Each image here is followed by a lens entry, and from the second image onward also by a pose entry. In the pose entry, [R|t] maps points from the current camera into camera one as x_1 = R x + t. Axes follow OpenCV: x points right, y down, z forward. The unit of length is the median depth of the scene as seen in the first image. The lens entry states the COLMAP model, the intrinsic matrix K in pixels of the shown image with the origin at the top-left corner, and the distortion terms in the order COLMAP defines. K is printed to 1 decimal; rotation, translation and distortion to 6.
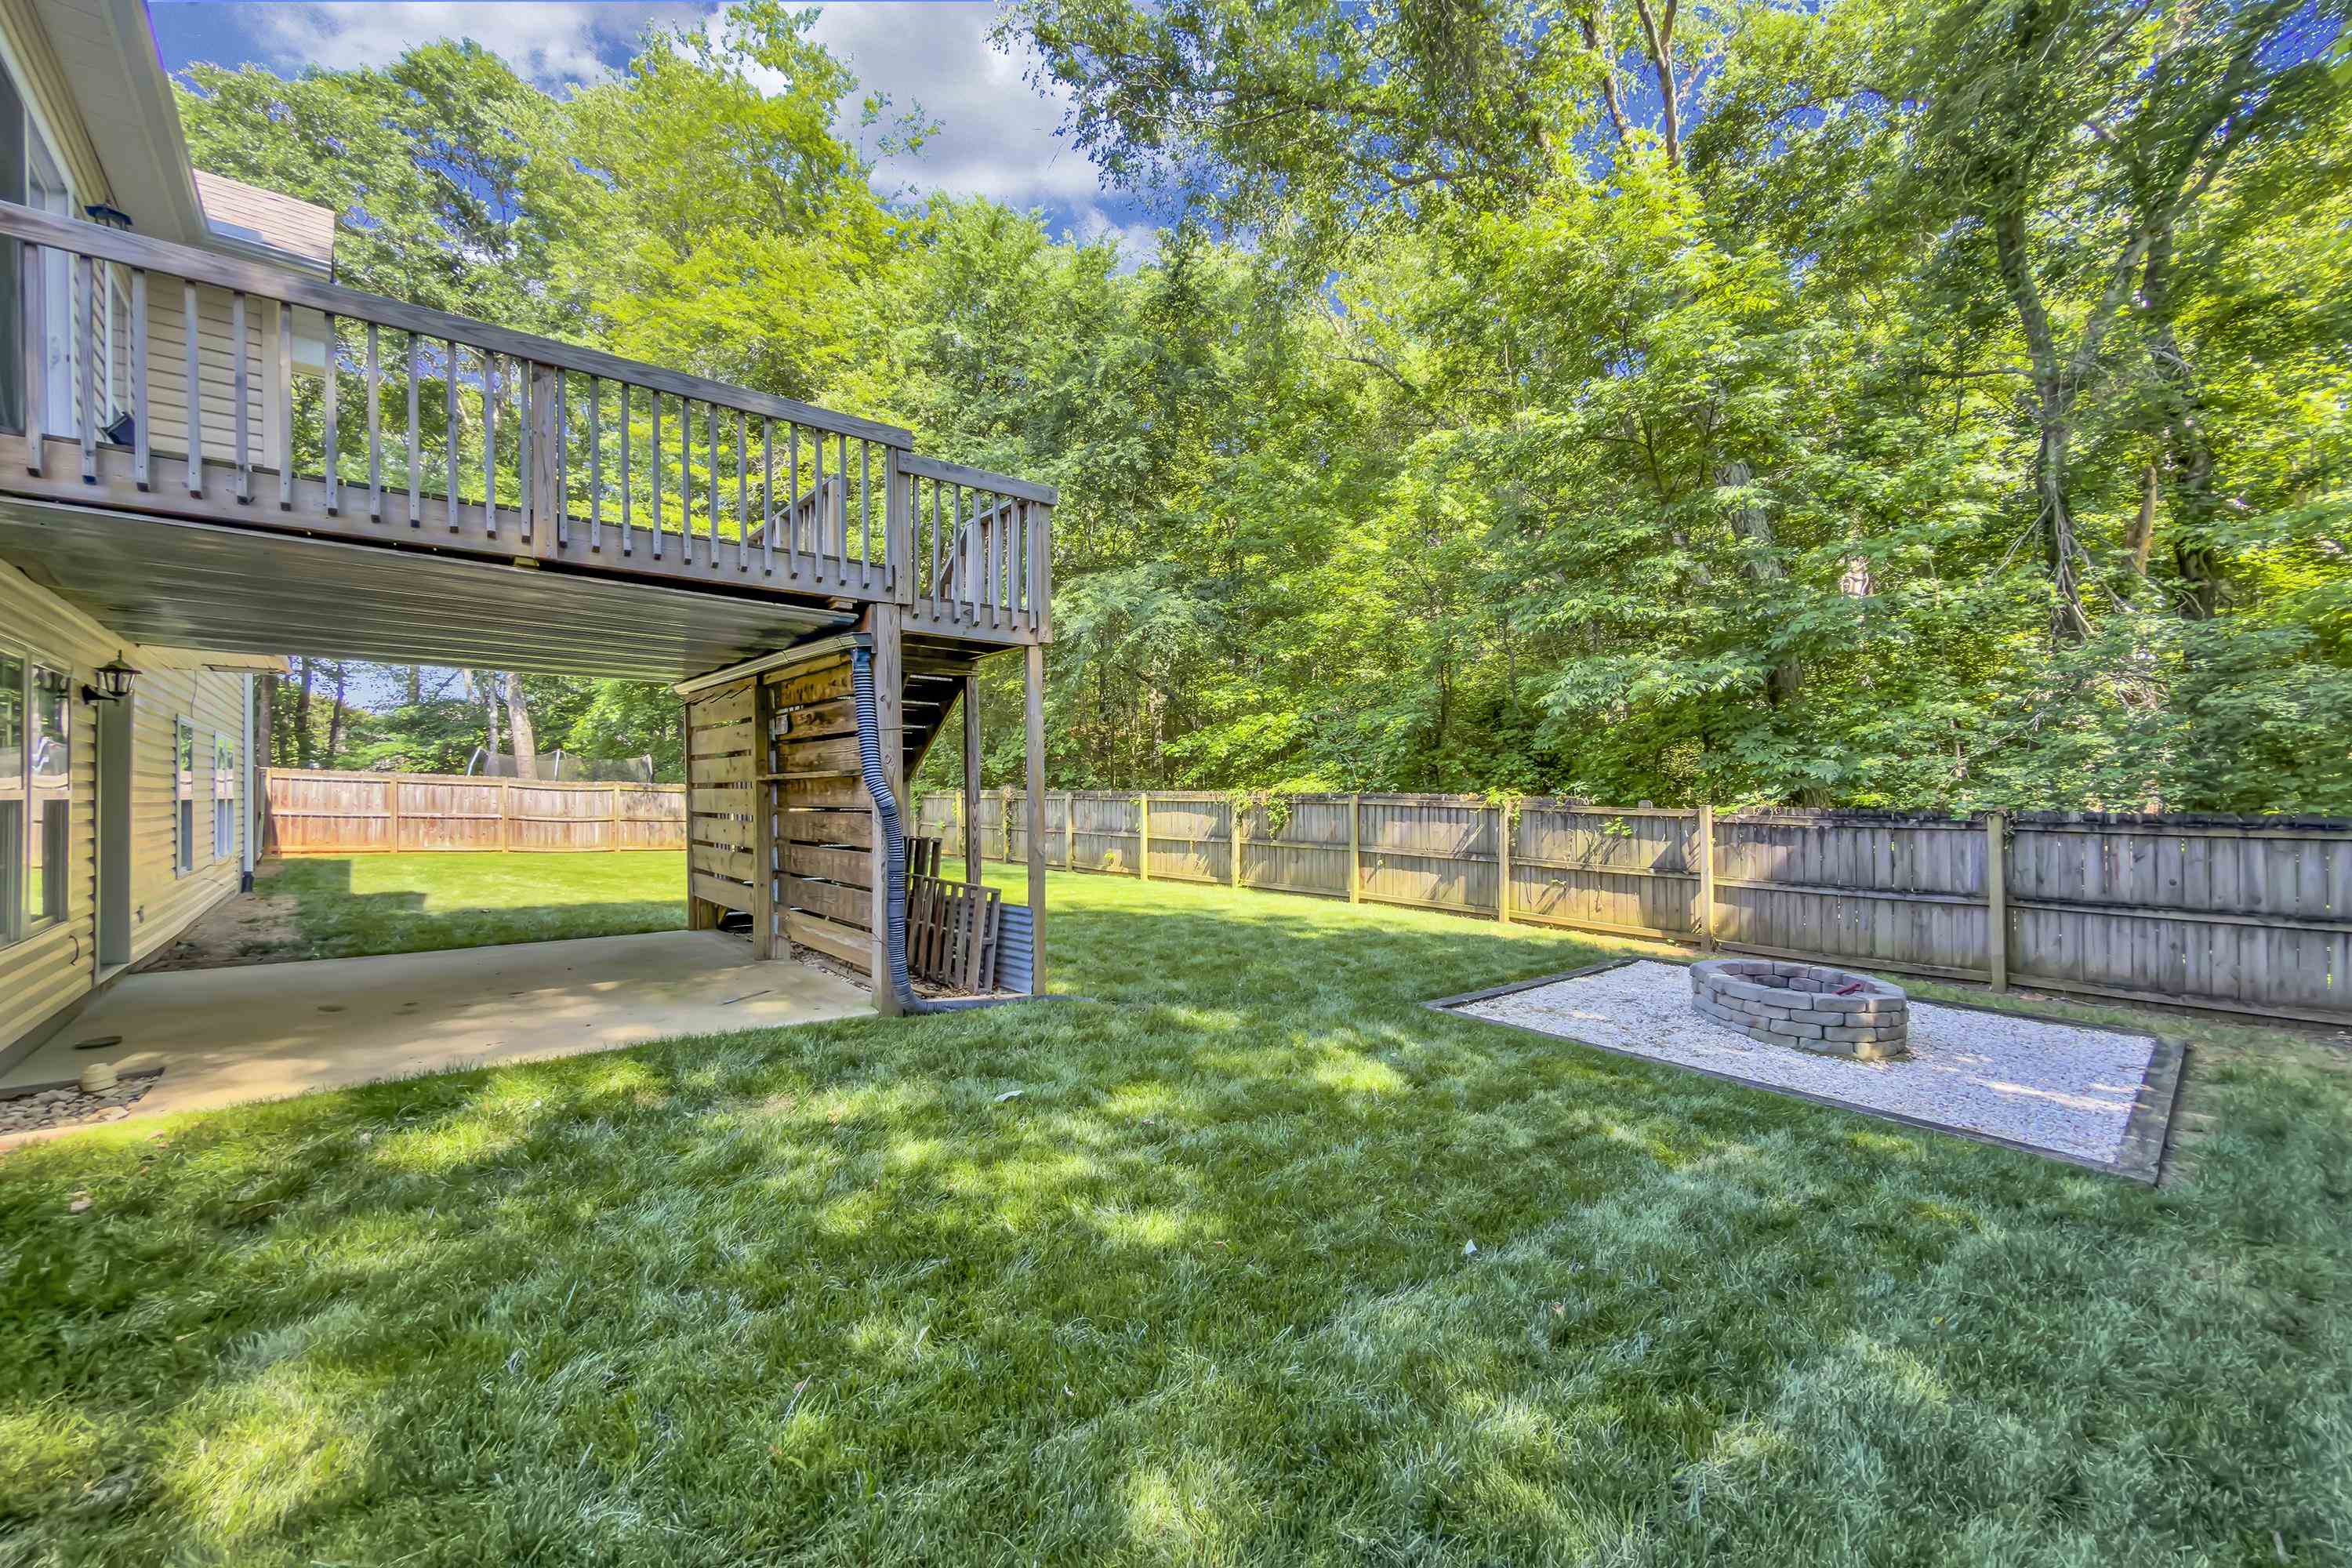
lens RADIAL K [[942.2, 0, 1183.4], [0, 942.2, 784.3], [0, 0, 1]] dist [-0.003231, -0.000351]
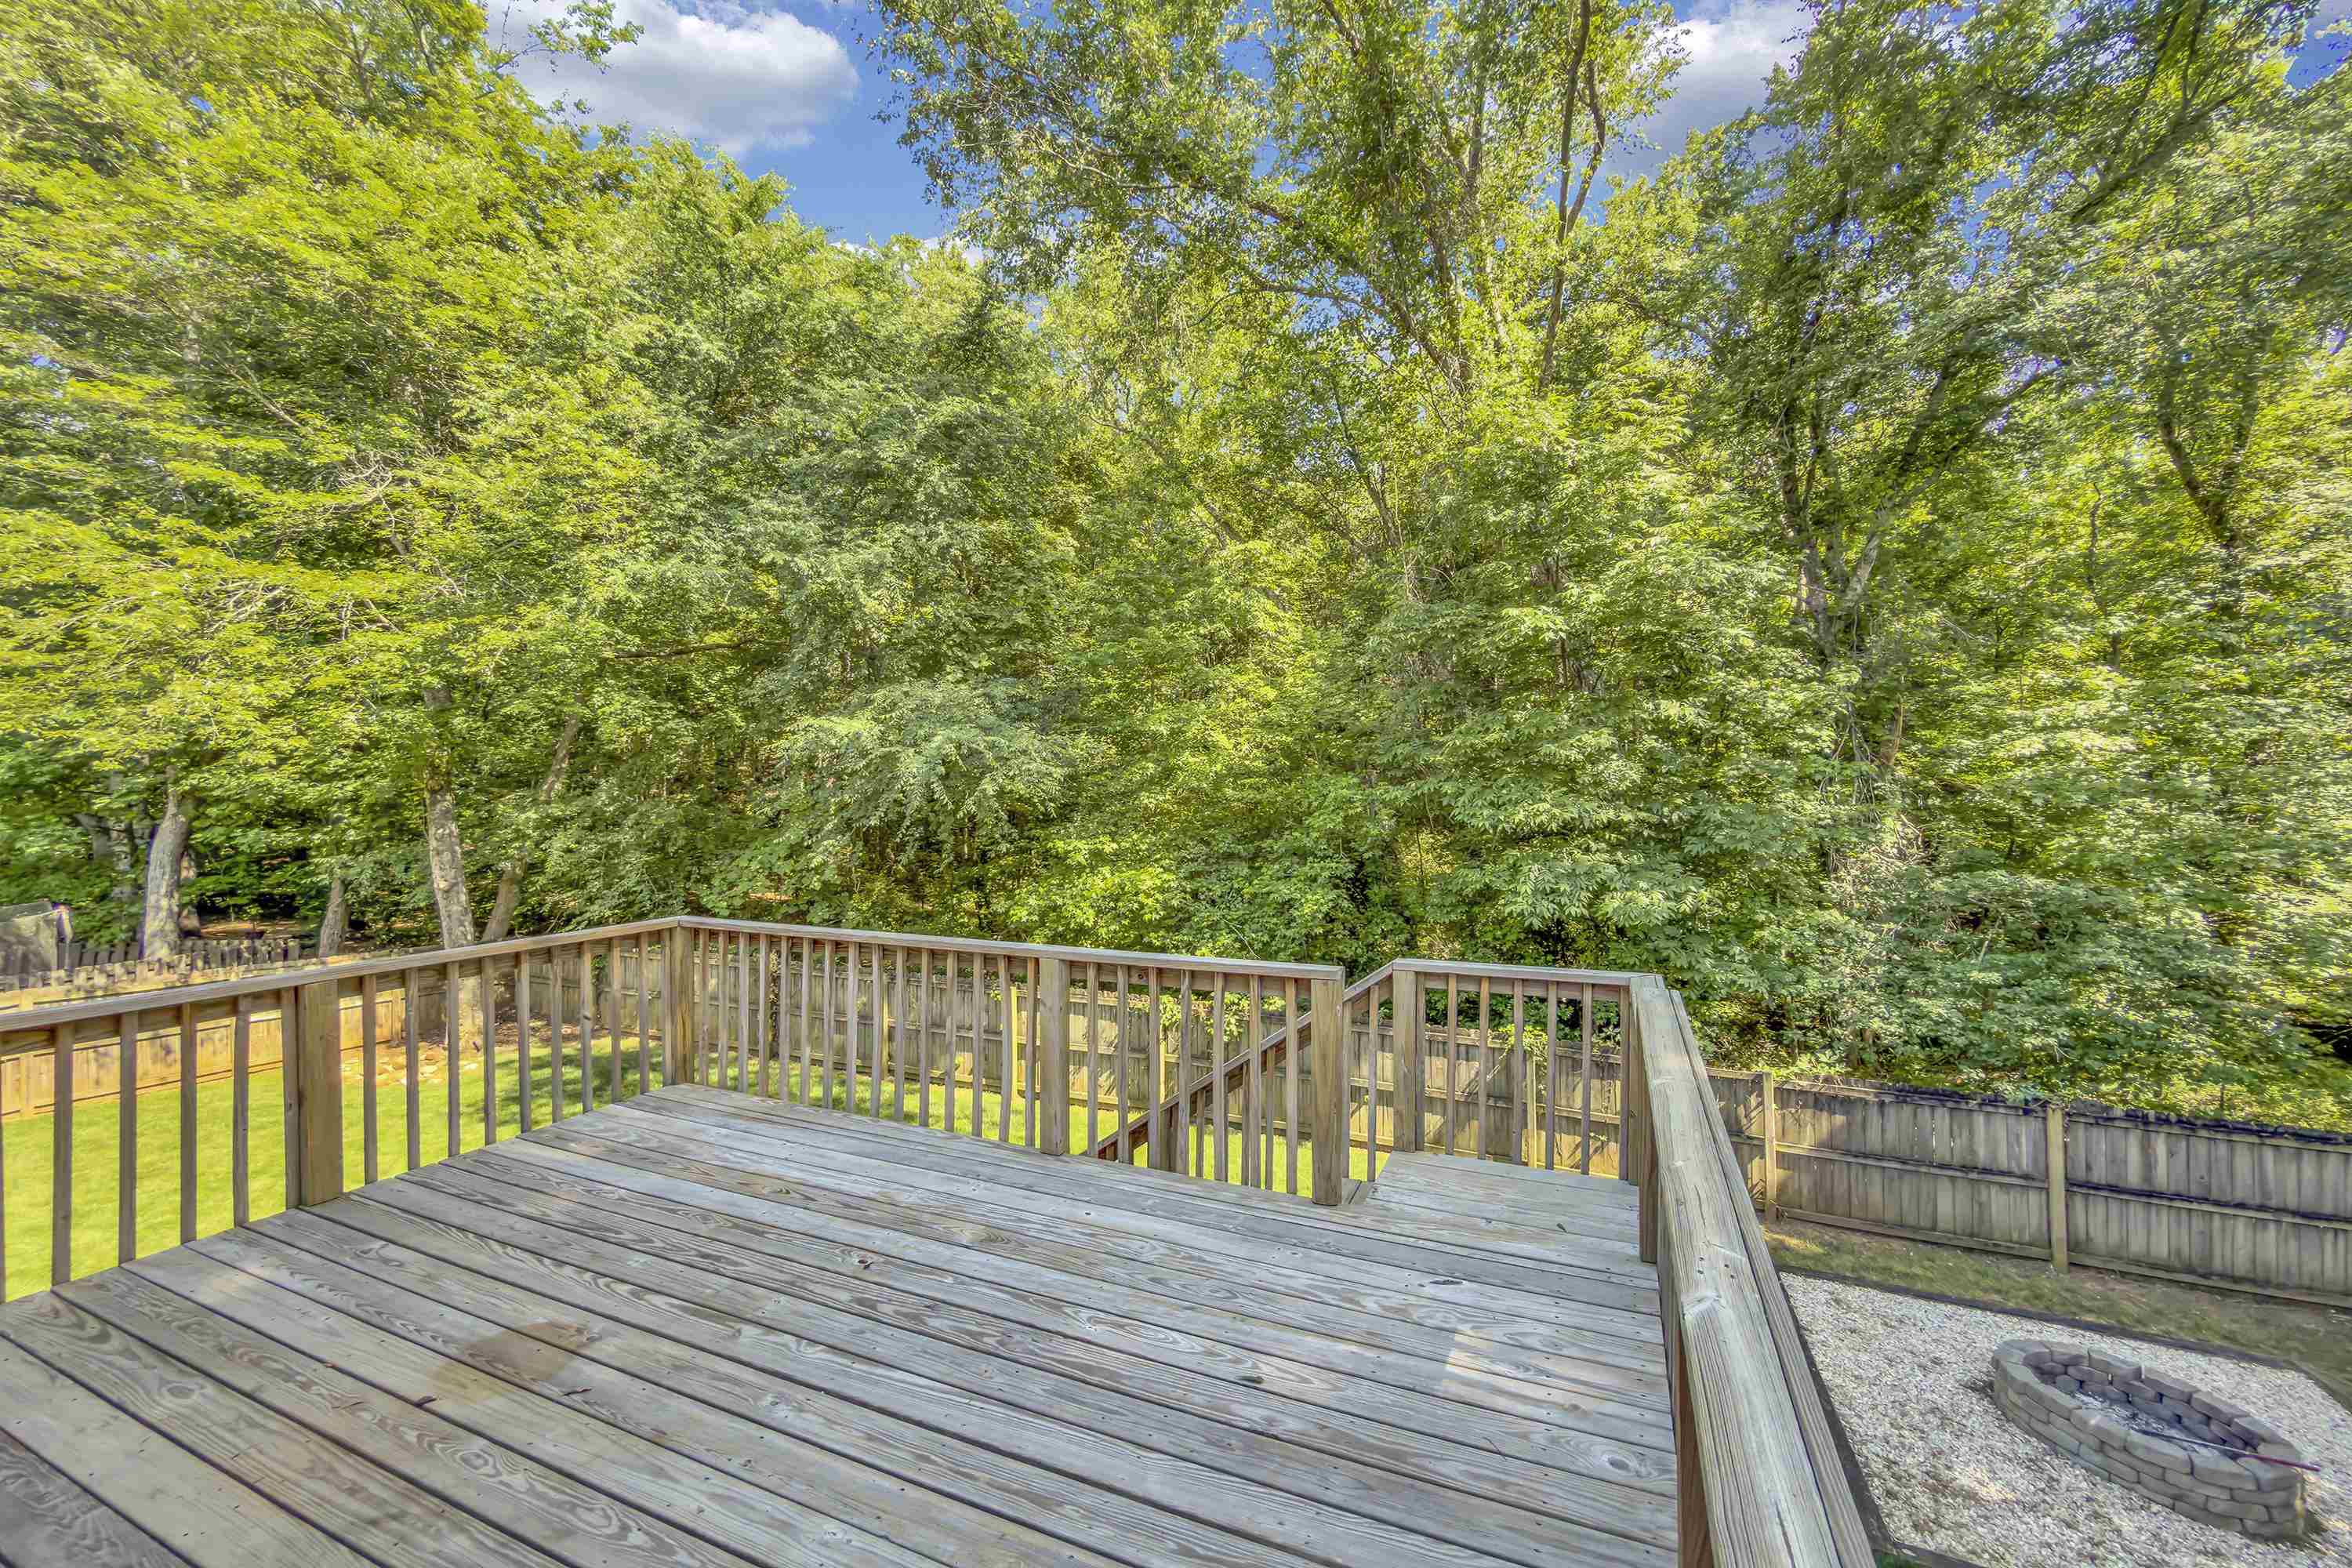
lens RADIAL K [[942.2, 0, 1174.1], [0, 942.2, 787.5], [0, 0, 1]] dist [-0.003231, -0.000351]
pose [[0.906863, 0.001678, 0.421423, -0.439782], [-0.005046, 0.999964, 0.006878, -0.286402], [-0.421396, -0.008364, 0.906838, 0.374789]]
